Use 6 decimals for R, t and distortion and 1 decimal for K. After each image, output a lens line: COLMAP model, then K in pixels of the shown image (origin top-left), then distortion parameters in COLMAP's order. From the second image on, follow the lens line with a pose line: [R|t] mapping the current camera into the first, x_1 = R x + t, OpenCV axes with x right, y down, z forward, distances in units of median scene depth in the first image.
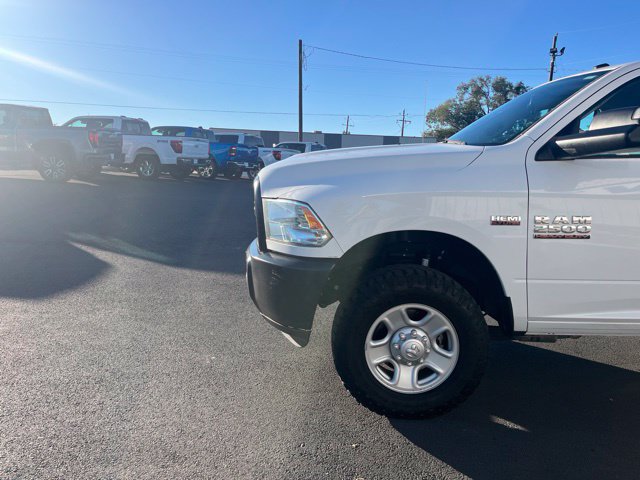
lens RADIAL K [[477.9, 0, 316.6], [0, 477.9, 234.8], [0, 0, 1]] dist [0.045390, -0.060574]
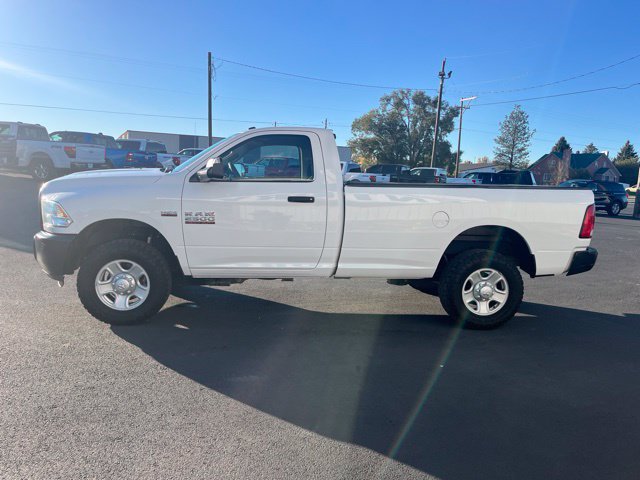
lens RADIAL K [[477.9, 0, 314.2], [0, 477.9, 234.6], [0, 0, 1]] dist [0.045390, -0.060574]
pose [[0.991640, 0.005926, 0.128899, 0.618368], [-0.004747, 0.999944, -0.009452, 0.057675], [-0.128947, 0.008761, 0.991613, -0.800737]]
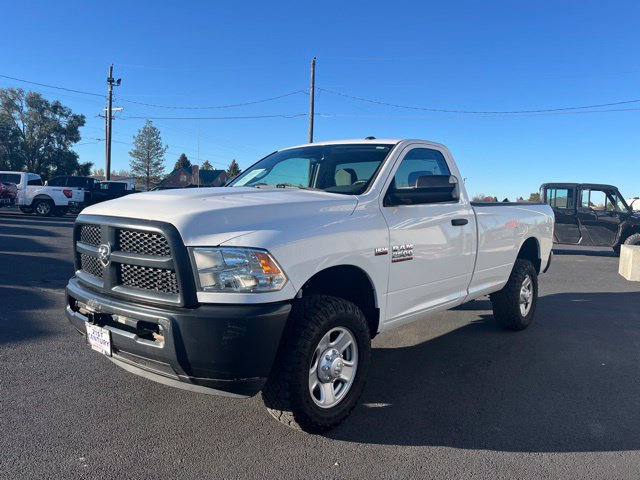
lens RADIAL K [[477.9, 0, 314.1], [0, 477.9, 239.0], [0, 0, 1]] dist [0.045390, -0.060574]
pose [[0.631037, -0.058768, 0.773524, -0.655358], [0.086438, 0.996244, 0.005174, -0.075013], [-0.770922, 0.063597, 0.633746, 0.257519]]
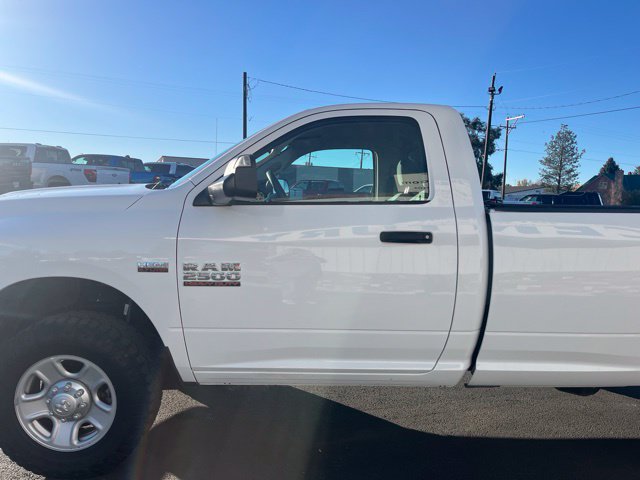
lens RADIAL K [[477.9, 0, 313.8], [0, 477.9, 236.5], [0, 0, 1]] dist [0.045390, -0.060574]
pose [[0.998344, 0.008368, 0.056922, 0.573154], [-0.005135, 0.998378, -0.056707, -0.033005], [-0.057305, 0.056321, 0.996767, 0.017475]]
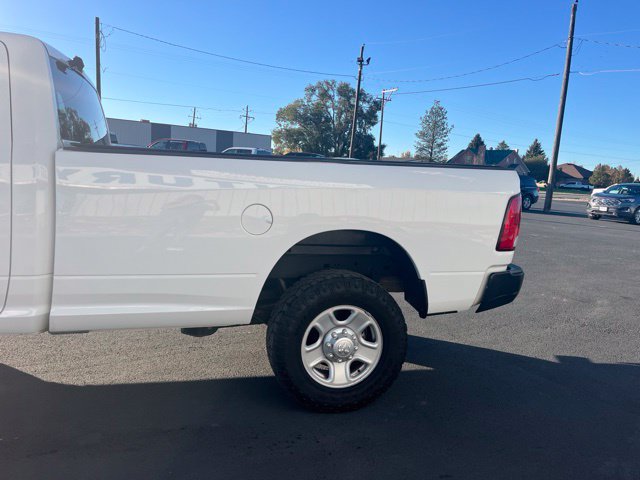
lens RADIAL K [[477.9, 0, 317.3], [0, 477.9, 236.9], [0, 0, 1]] dist [0.045390, -0.060574]
pose [[0.959929, 0.001229, 0.280240, 1.144823], [-0.004675, 0.999921, 0.011628, 0.007903], [-0.280204, -0.012472, 0.959859, -0.063744]]
